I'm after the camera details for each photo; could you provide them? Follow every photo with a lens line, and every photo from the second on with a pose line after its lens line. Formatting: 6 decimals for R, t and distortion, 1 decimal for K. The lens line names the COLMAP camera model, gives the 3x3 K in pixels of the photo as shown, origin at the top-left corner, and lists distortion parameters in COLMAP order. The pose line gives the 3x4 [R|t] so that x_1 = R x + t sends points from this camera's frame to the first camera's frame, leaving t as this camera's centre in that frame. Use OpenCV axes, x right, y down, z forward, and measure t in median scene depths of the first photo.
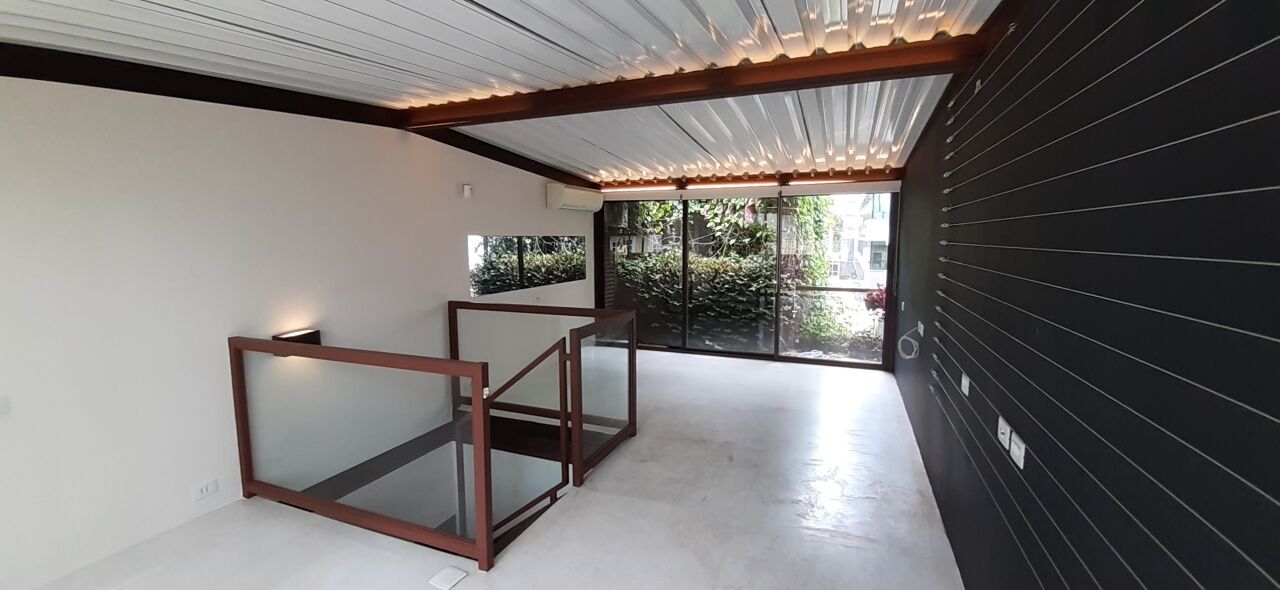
lens RADIAL K [[510.8, 0, 642.2], [0, 510.8, 294.2], [0, 0, 1]] dist [-0.008815, -0.005852]
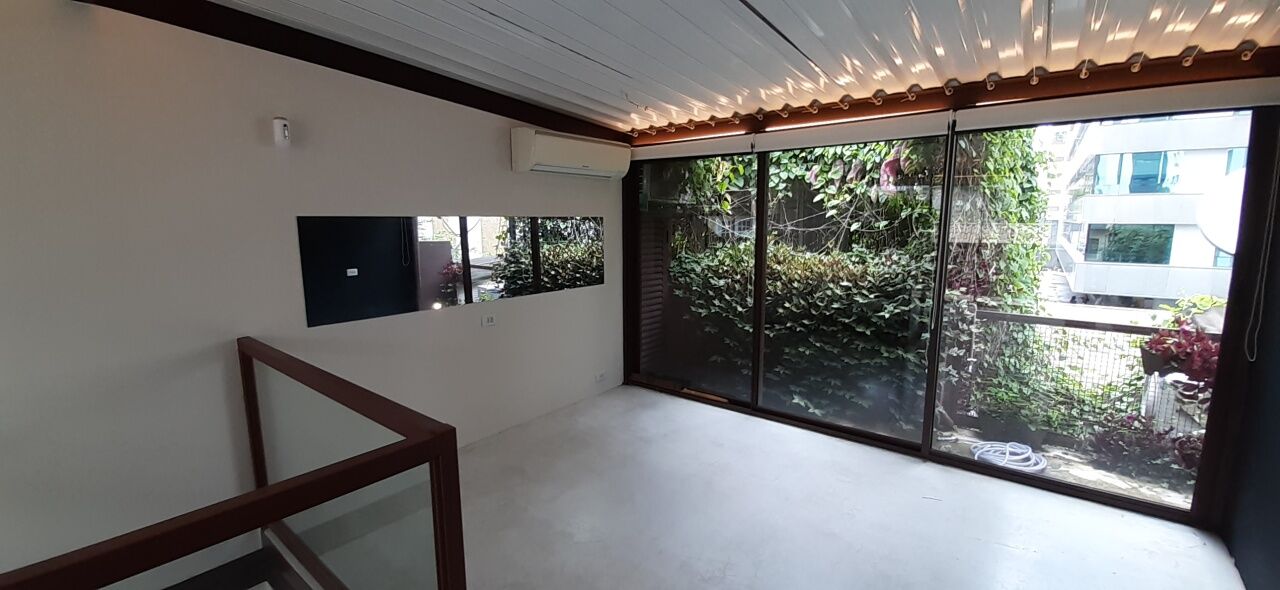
lens RADIAL K [[501.1, 0, 640.0], [0, 501.1, 295.0], [0, 0, 1]] dist [0.000805, 0.000383]
pose [[0.956706, 0.041098, -0.288140, 0.116372], [-0.030246, 0.998659, 0.042014, -0.043678], [0.289480, -0.031480, 0.956666, 0.404066]]
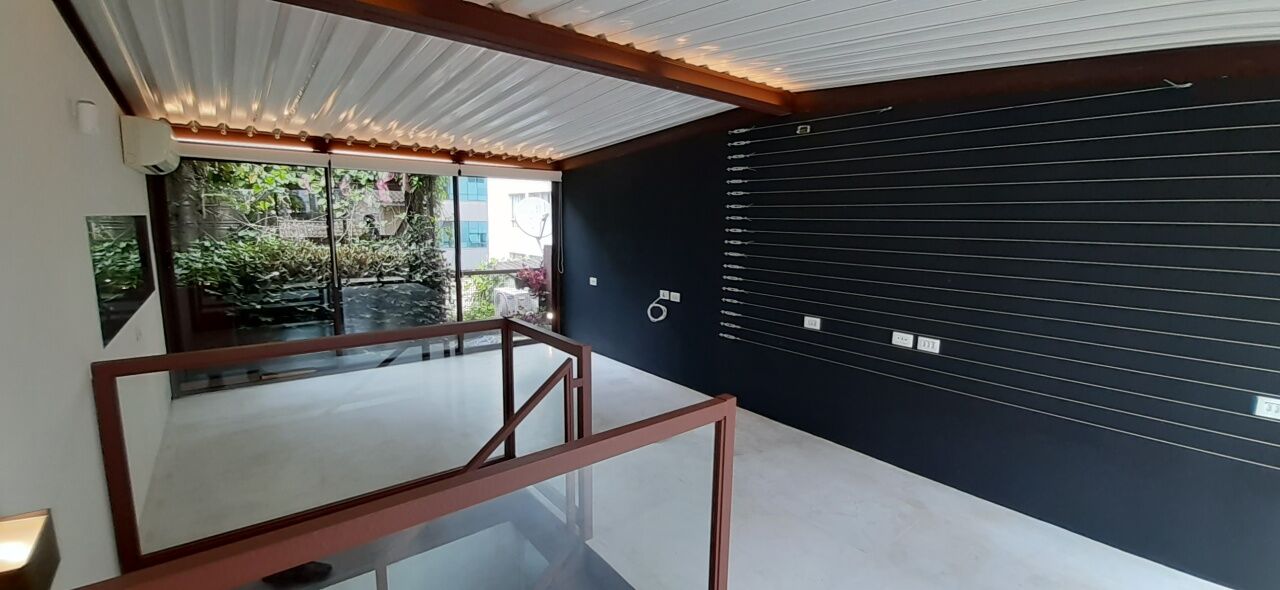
lens RADIAL K [[513.0, 0, 640.0], [0, 513.0, 295.0], [0, 0, 1]] dist [0.000009, -0.009349]
pose [[0.490173, -0.115728, 0.863908, -0.342649], [0.077247, 0.993014, 0.089194, -0.031941], [-0.868195, 0.023014, 0.495689, 0.236567]]
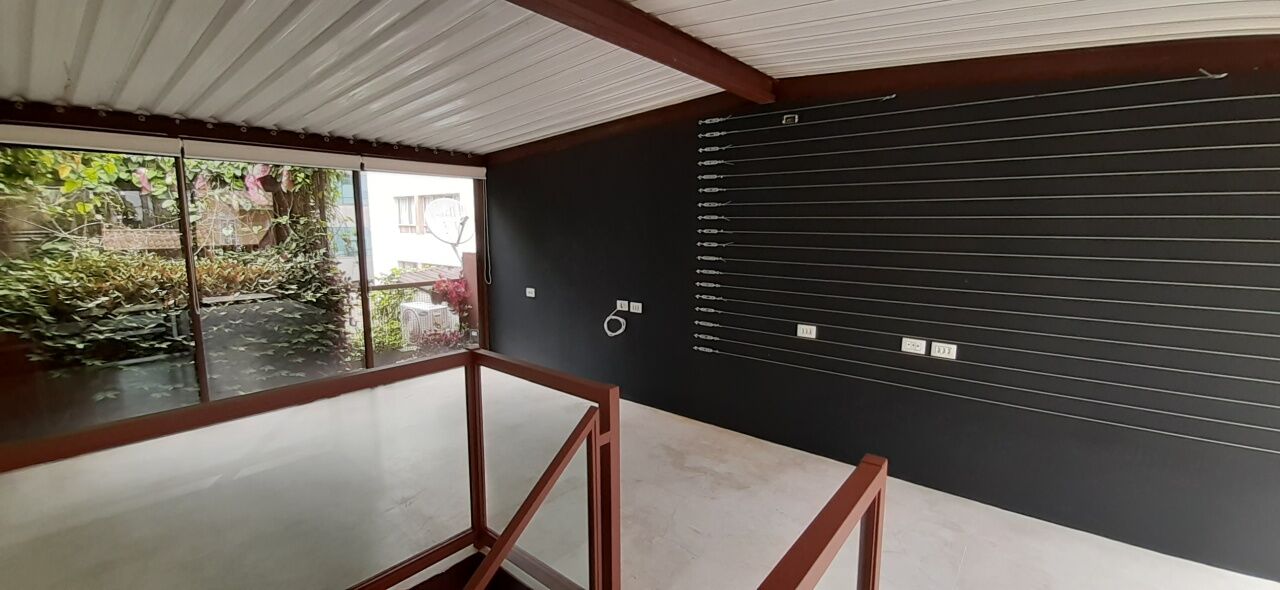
lens RADIAL K [[510.8, 0, 642.2], [0, 510.8, 294.2], [0, 0, 1]] dist [-0.008815, -0.005852]
pose [[0.296710, -0.125255, 0.946718, -0.296592], [0.098272, 0.990103, 0.100195, -0.040553], [-0.949898, 0.063307, 0.306082, 0.345305]]
